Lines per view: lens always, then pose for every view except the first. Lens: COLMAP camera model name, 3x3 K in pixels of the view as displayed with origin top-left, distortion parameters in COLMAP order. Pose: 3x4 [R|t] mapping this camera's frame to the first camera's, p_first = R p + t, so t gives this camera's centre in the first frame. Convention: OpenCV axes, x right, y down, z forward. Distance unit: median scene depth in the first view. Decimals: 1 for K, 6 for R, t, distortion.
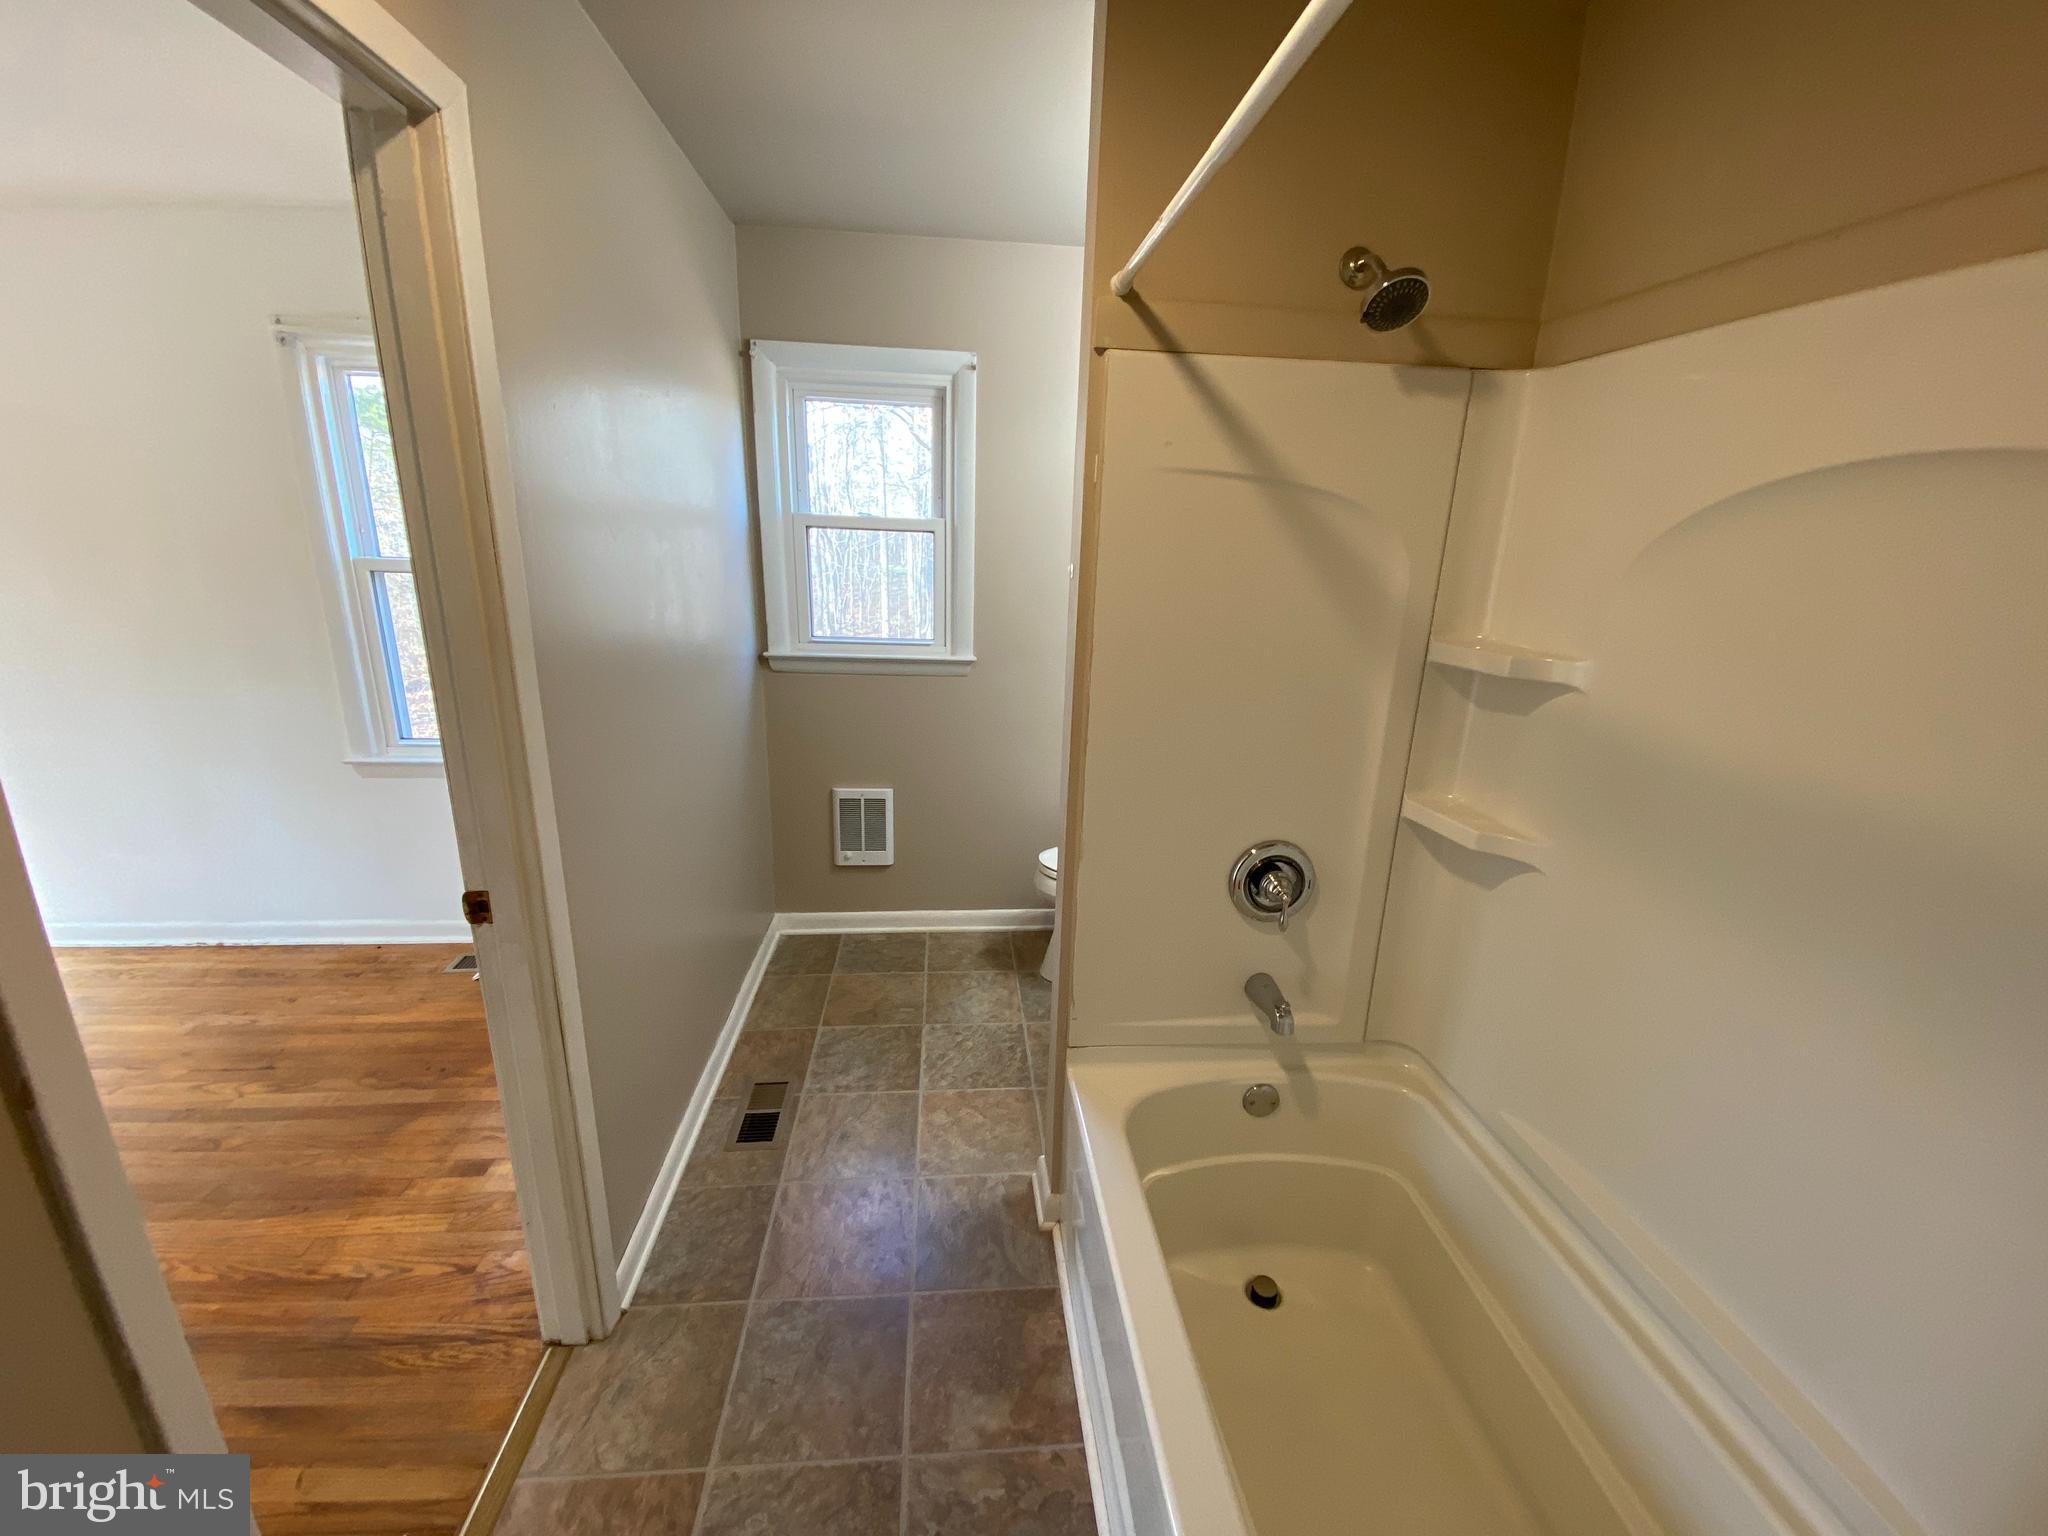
lens RADIAL K [[832.8, 0, 1021.2], [0, 832.8, 767.8], [0, 0, 1]] dist [0.024179, -0.022145]
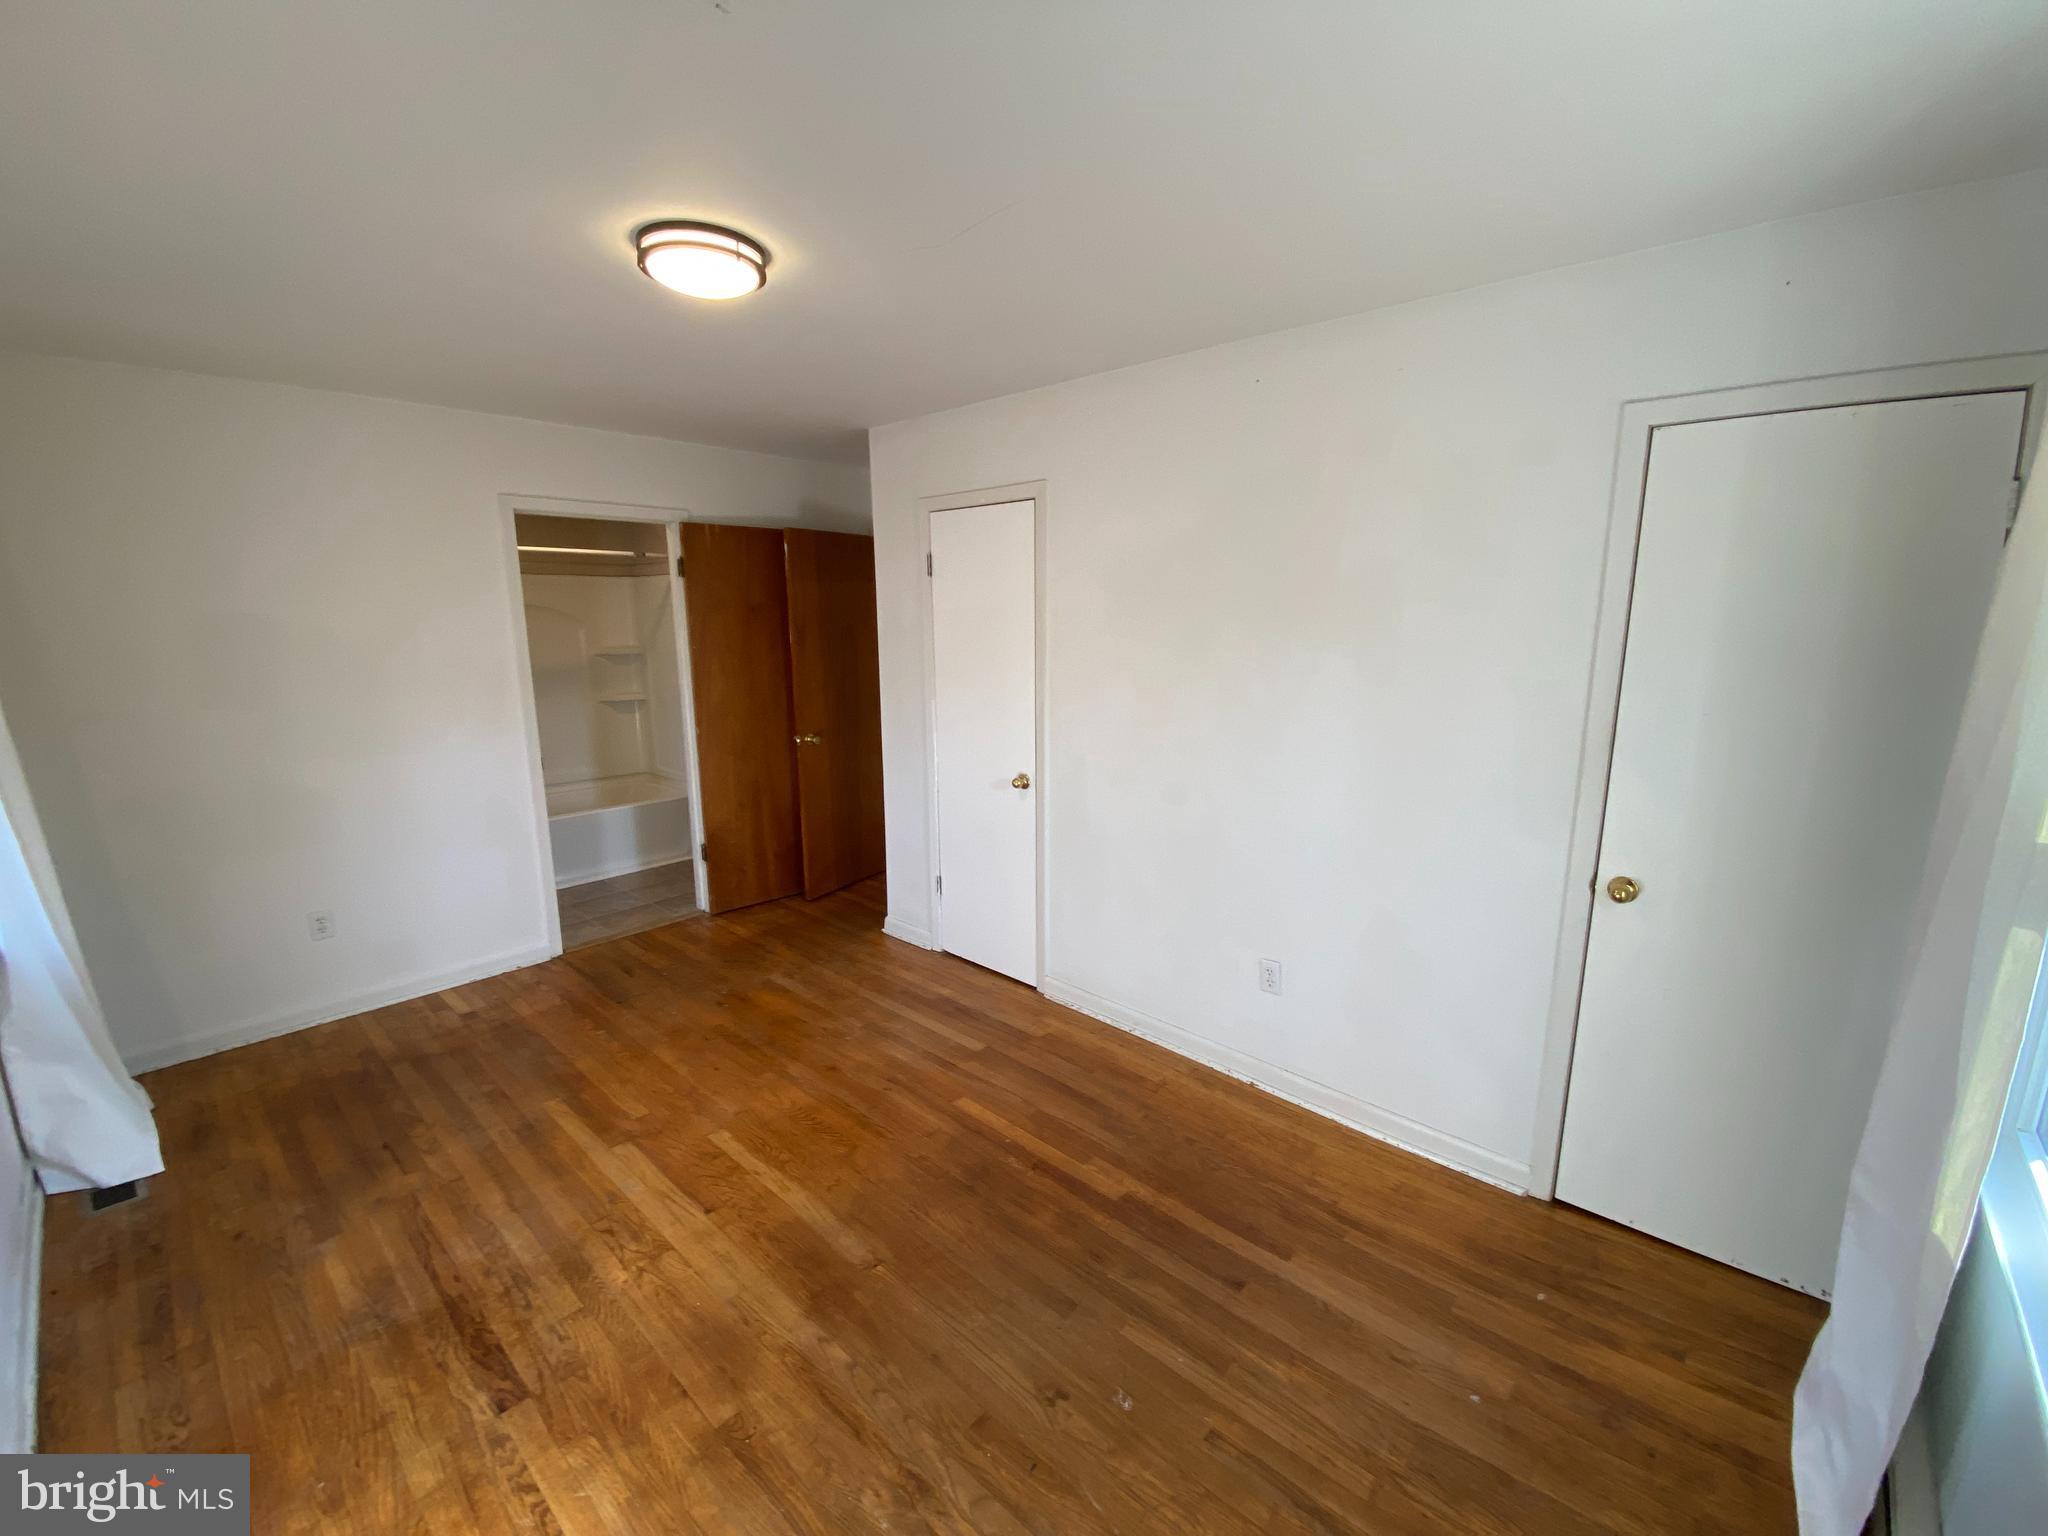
lens RADIAL K [[836.5, 0, 1030.5], [0, 836.5, 762.5], [0, 0, 1]] dist [0.020783, -0.021734]
pose [[-0.684001, -0.157598, 0.712253, -1.782572], [0.174089, 0.912907, 0.369180, -0.284102], [-0.708403, 0.376516, -0.596993, 0.718977]]
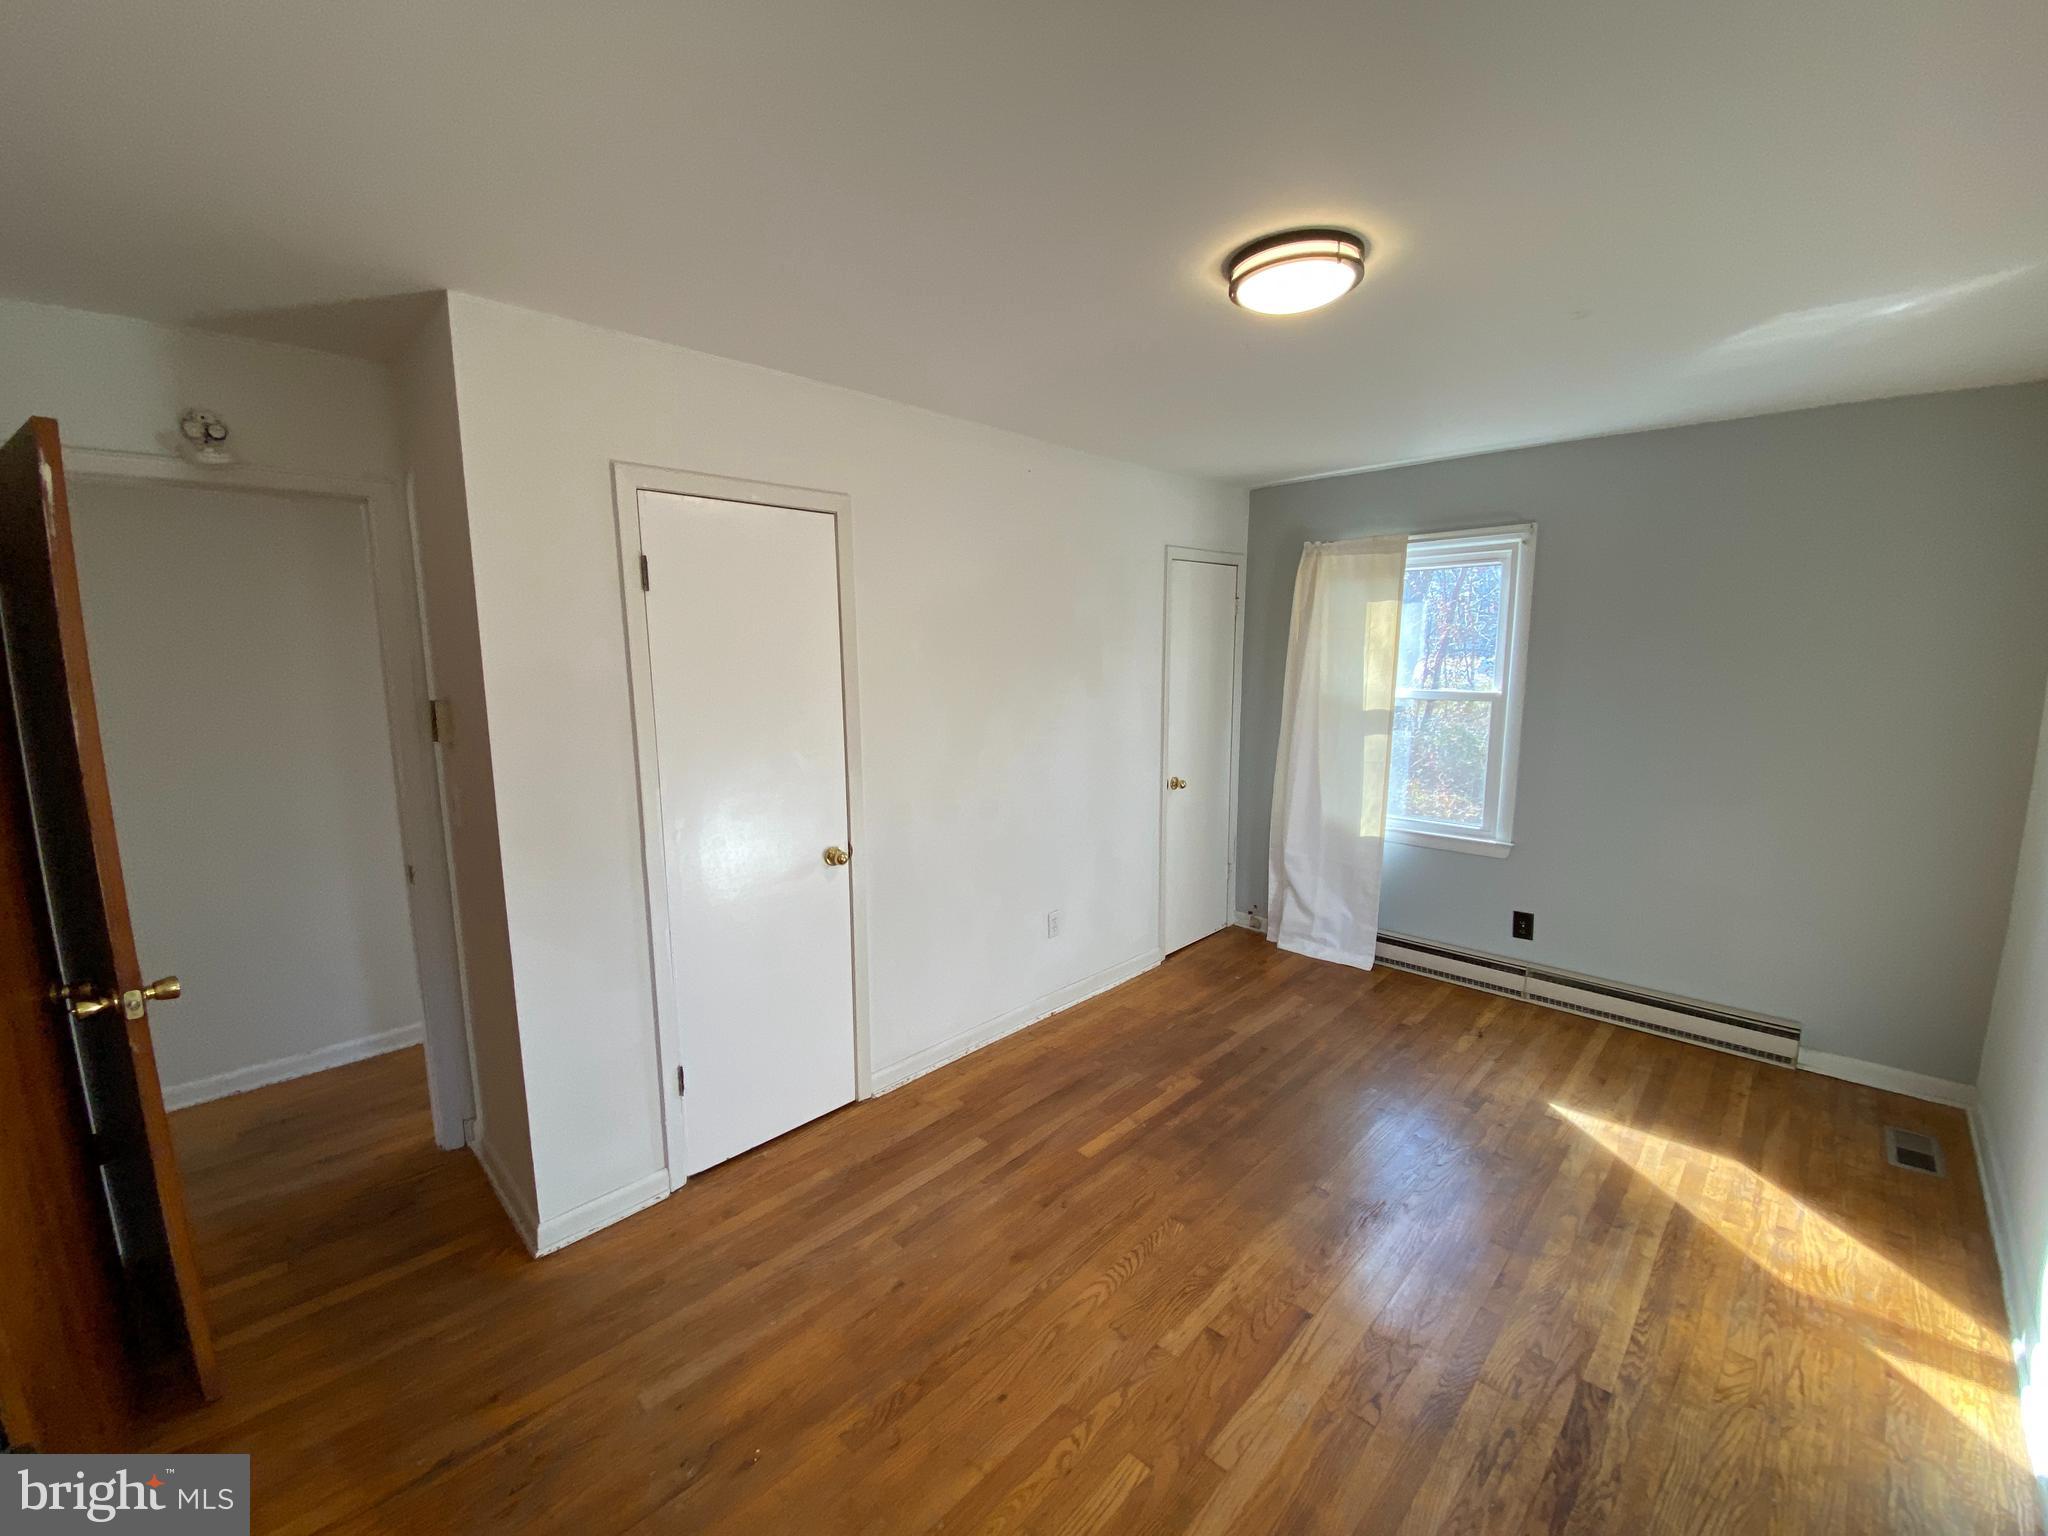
lens RADIAL K [[834.2, 0, 1030.9], [0, 834.2, 769.3], [0, 0, 1]] dist [0.026799, -0.022306]
pose [[-0.750561, 0.074422, -0.656597, -0.464629], [-0.191359, 0.926583, 0.323767, -0.267399], [0.632488, 0.368653, -0.681216, 0.785532]]
